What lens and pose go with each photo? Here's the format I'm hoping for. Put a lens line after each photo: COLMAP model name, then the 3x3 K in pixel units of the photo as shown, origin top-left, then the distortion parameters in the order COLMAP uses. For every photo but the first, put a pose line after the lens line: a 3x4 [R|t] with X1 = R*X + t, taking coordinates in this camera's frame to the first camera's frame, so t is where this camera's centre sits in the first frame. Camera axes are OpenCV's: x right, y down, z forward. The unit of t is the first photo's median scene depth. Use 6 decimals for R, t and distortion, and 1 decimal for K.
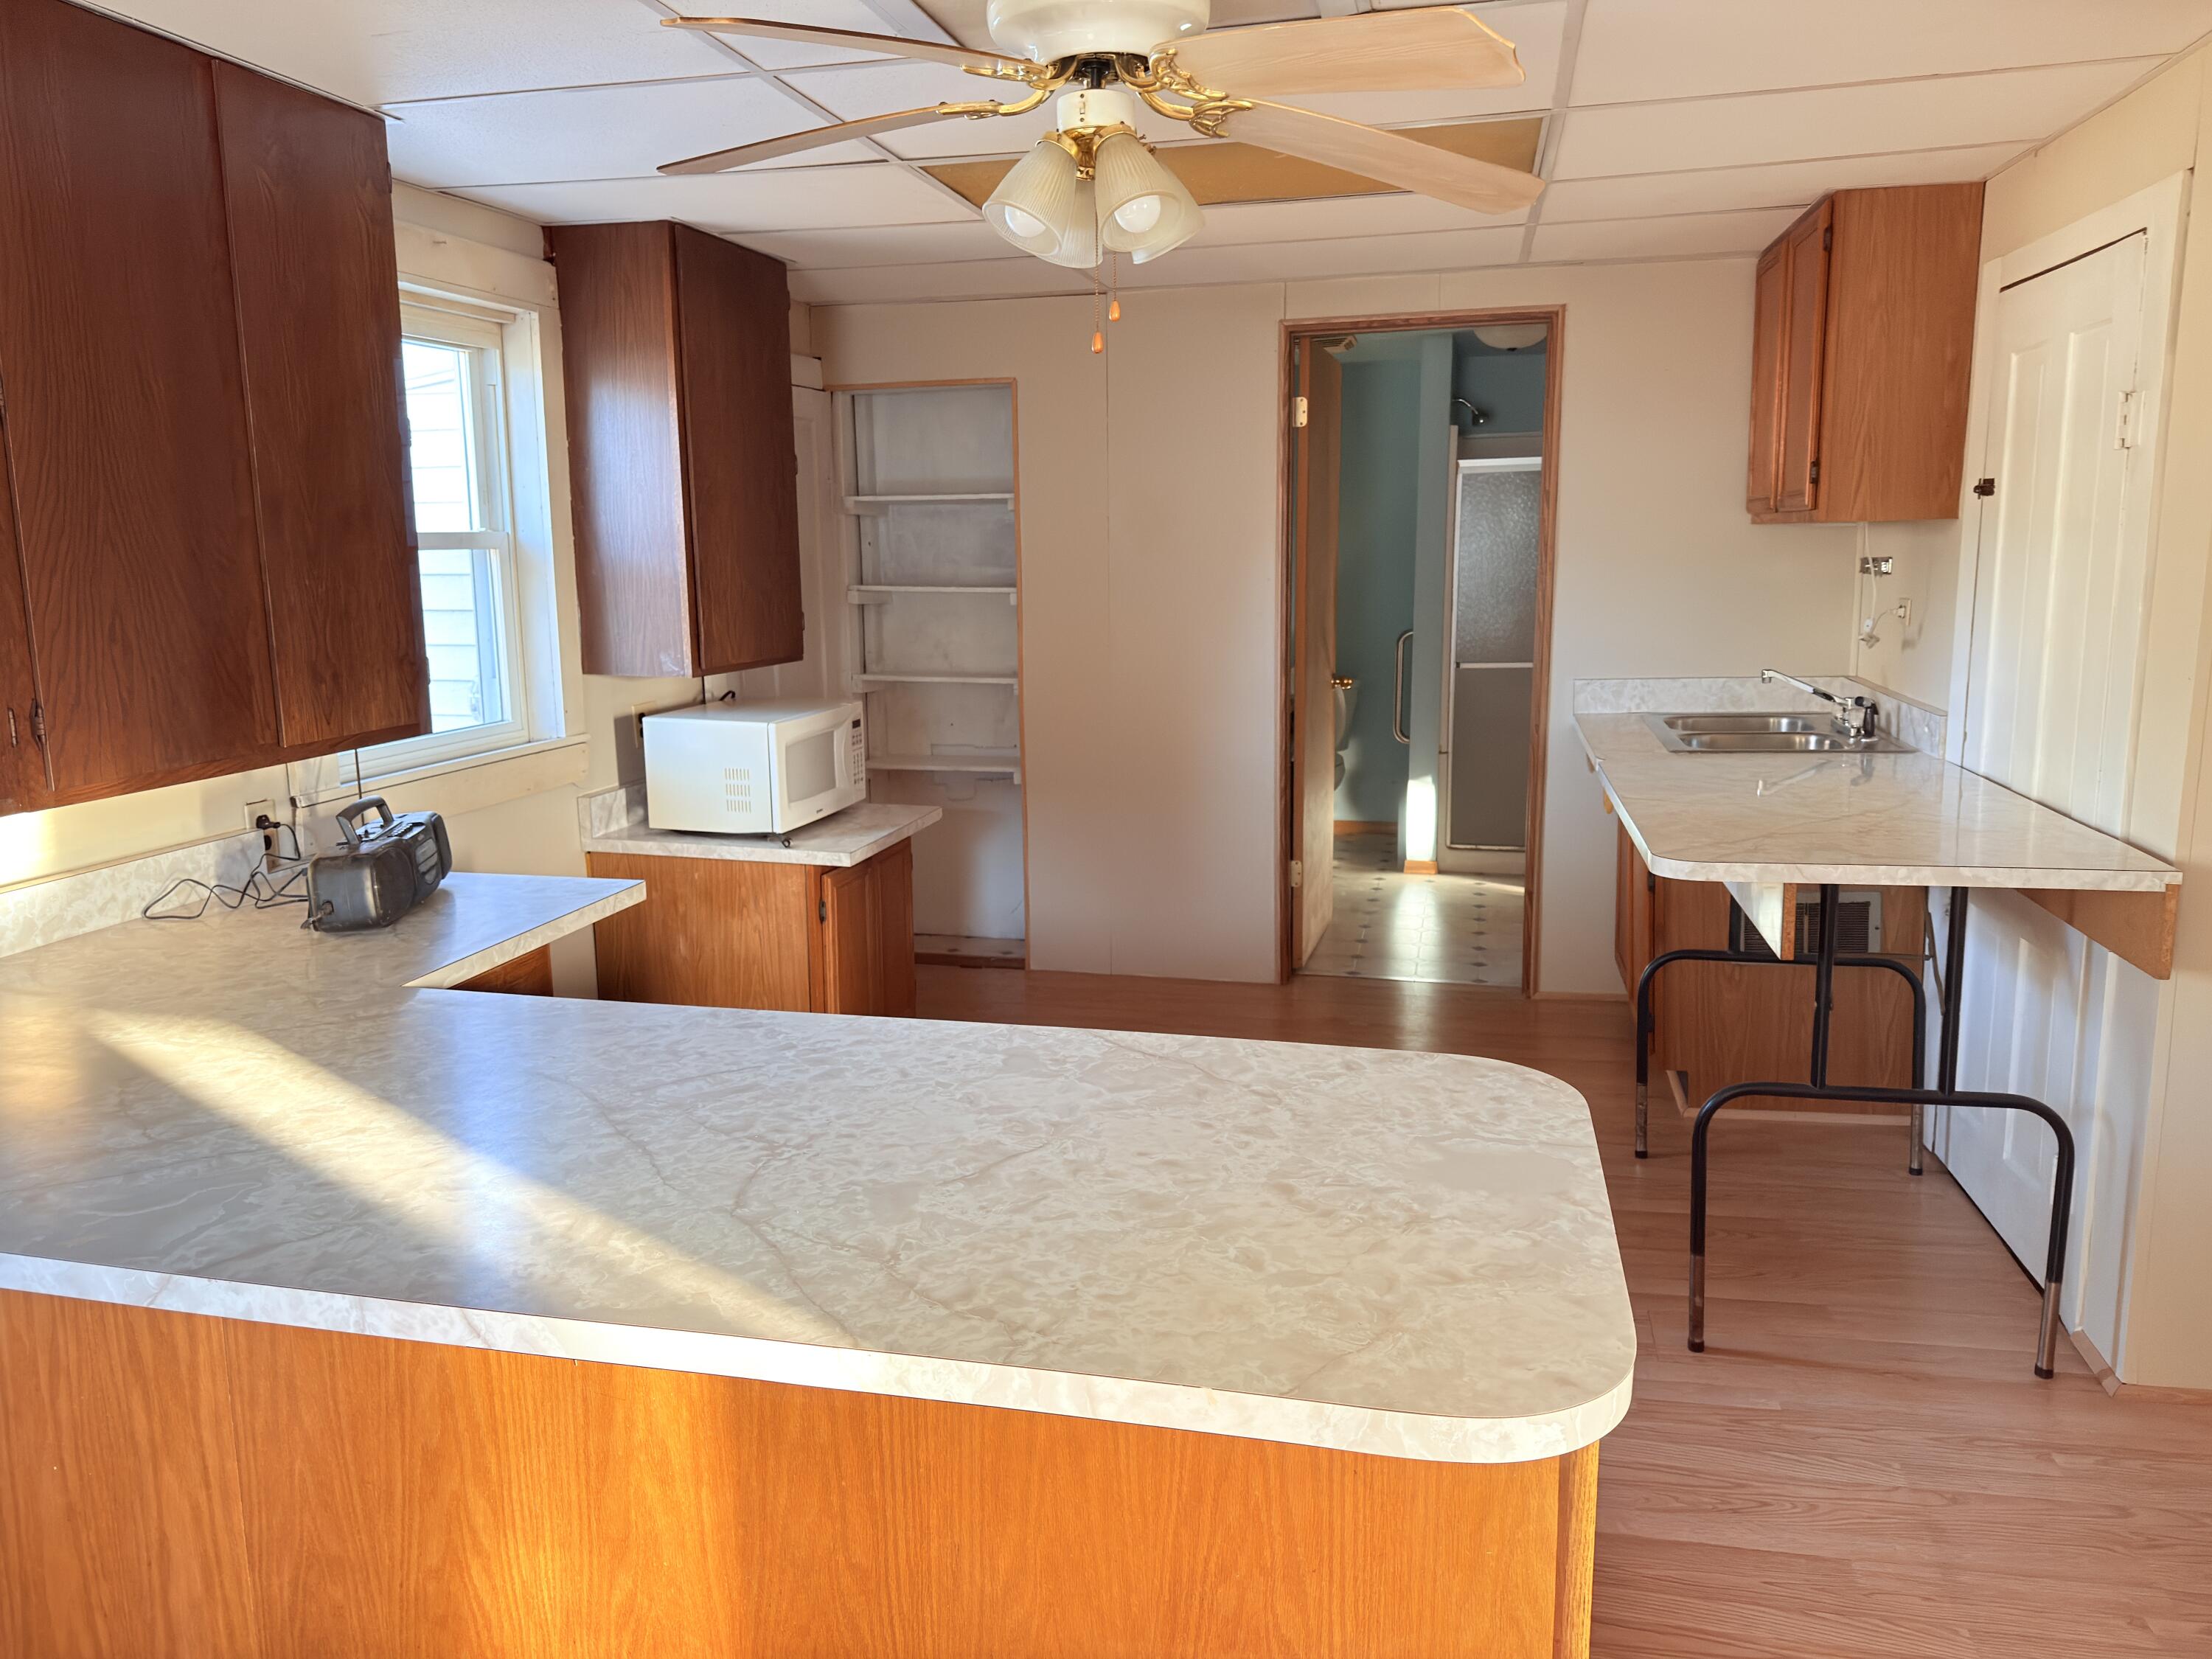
lens RADIAL K [[1543.6, 0, 1101.5], [0, 1543.6, 818.8], [0, 0, 1]] dist [0.057420, -0.001779]
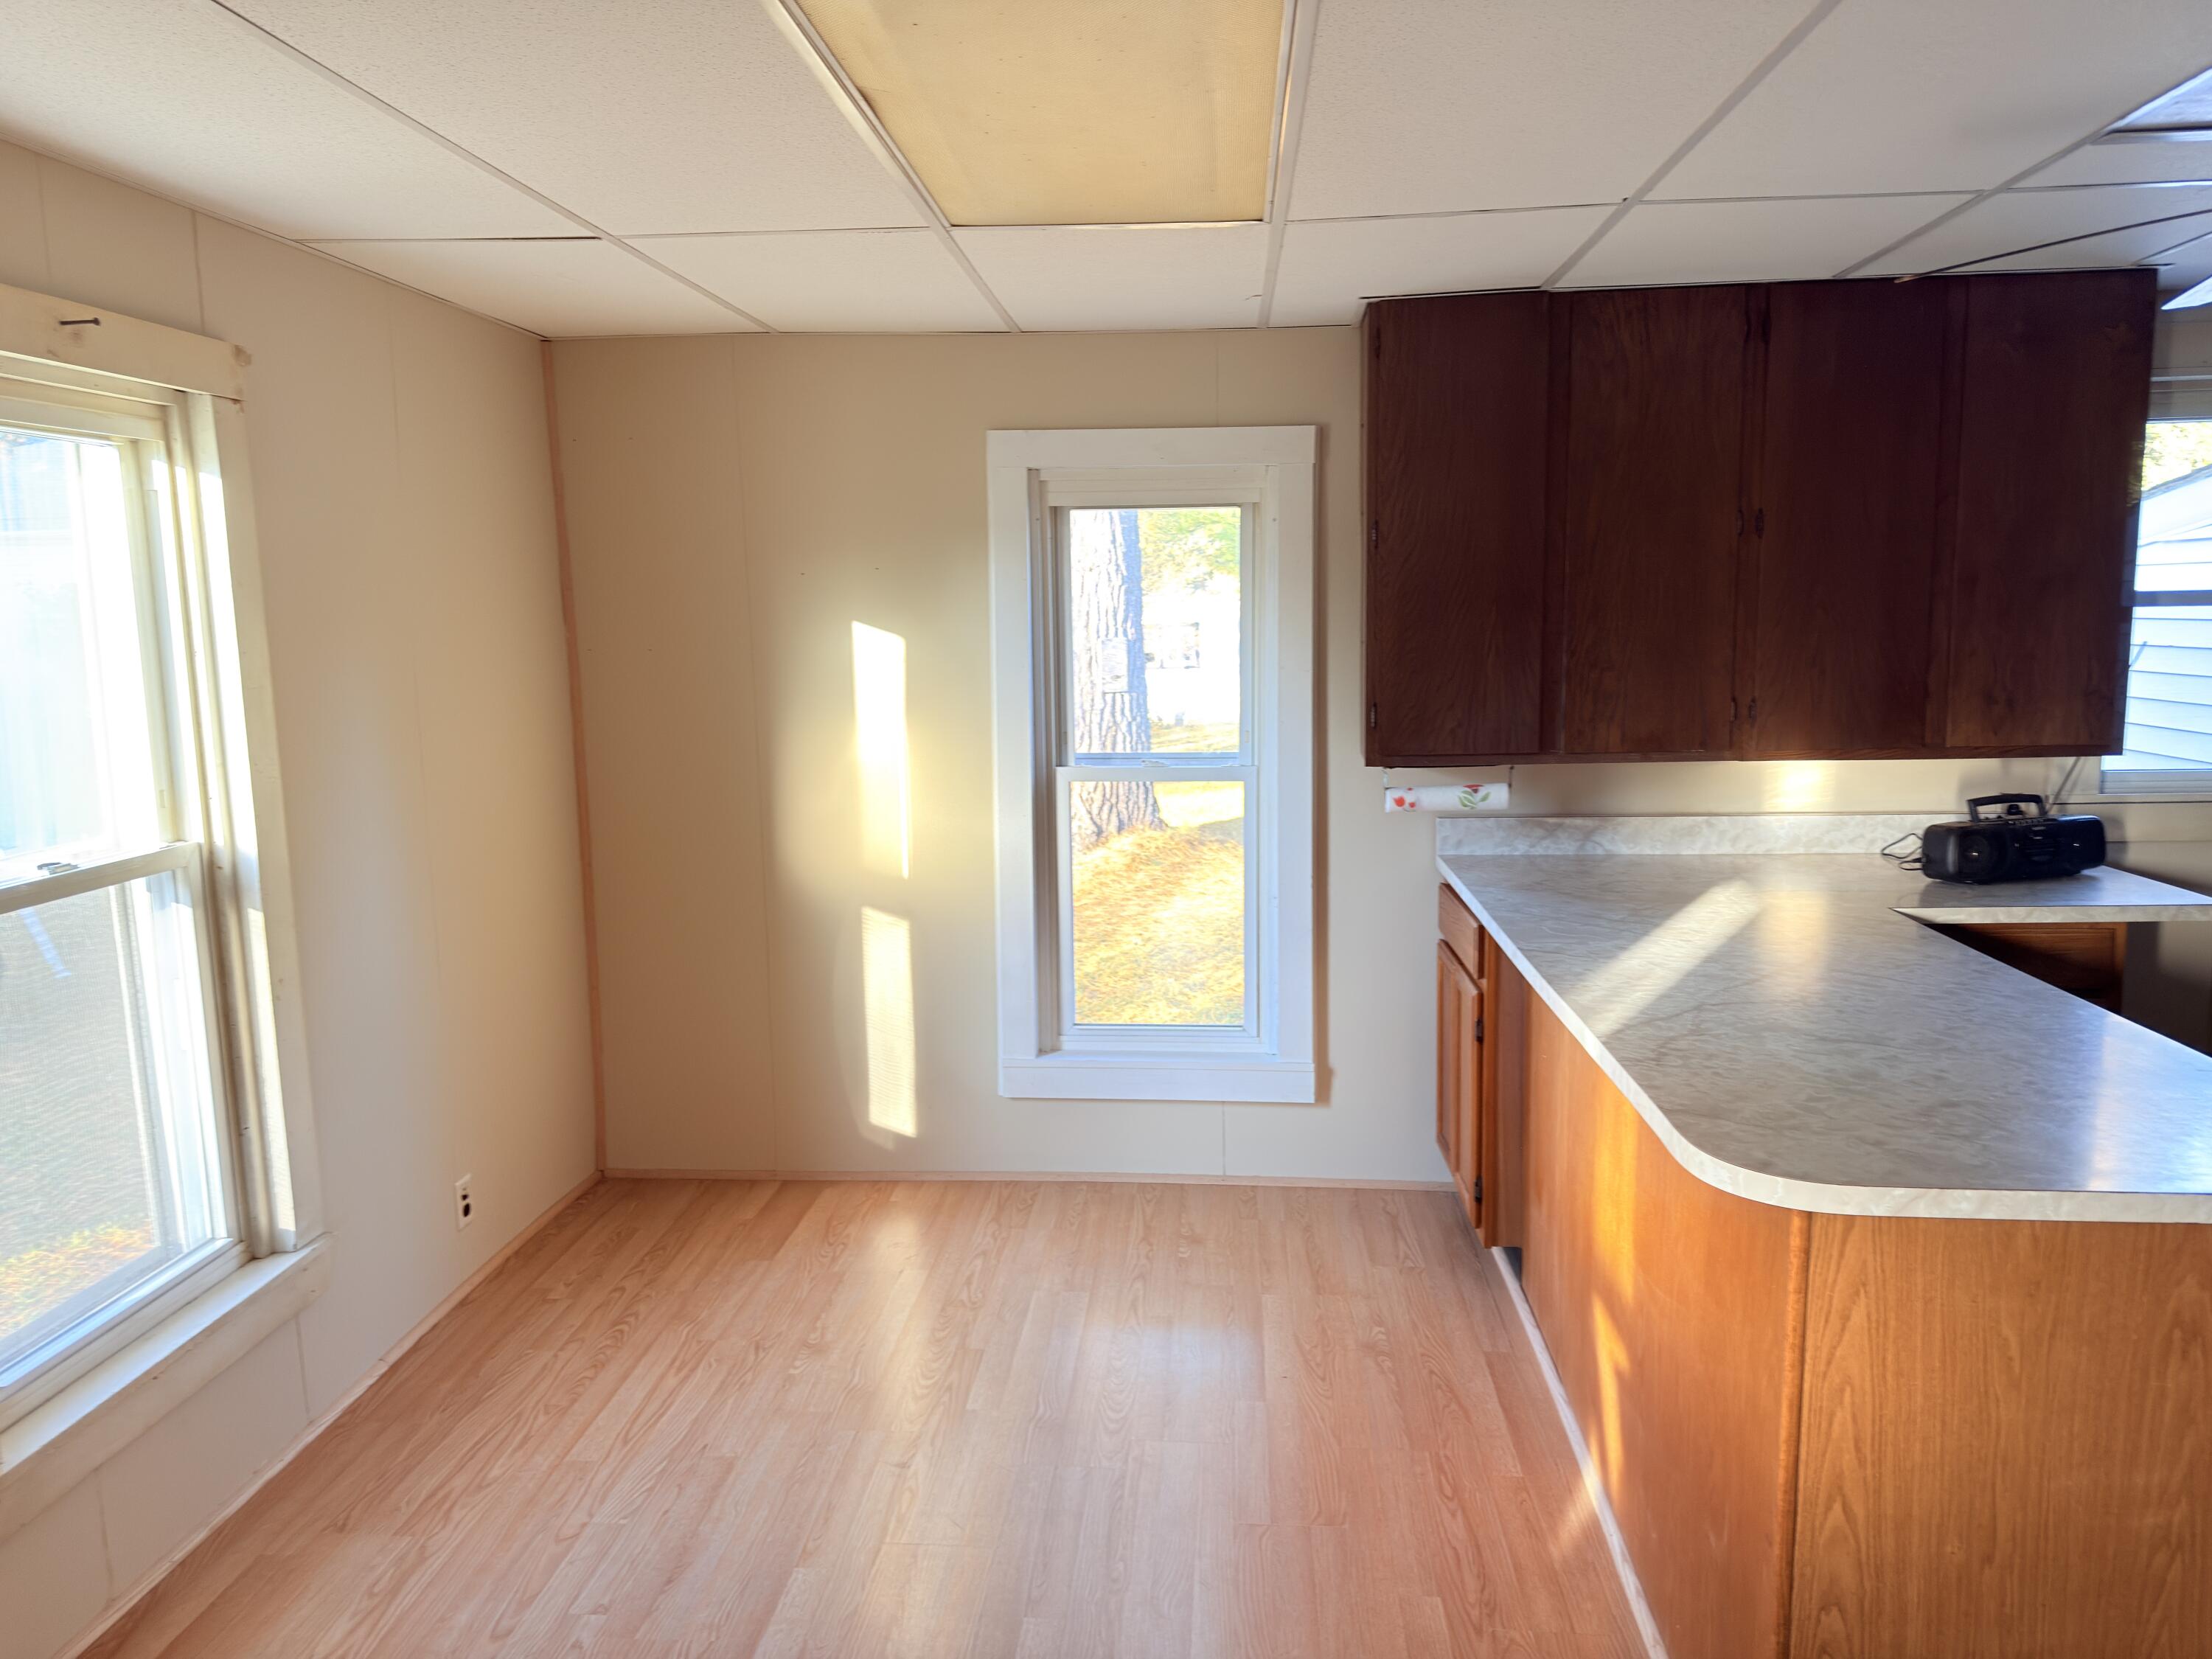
lens RADIAL K [[1543.6, 0, 1104.3], [0, 1543.6, 833.8], [0, 0, 1]] dist [0.057420, -0.001779]
pose [[0.154991, 0.148861, -0.976636, 1.255650], [-0.157943, 0.979600, 0.124248, -0.040835], [0.975209, 0.134995, 0.175341, 0.023059]]
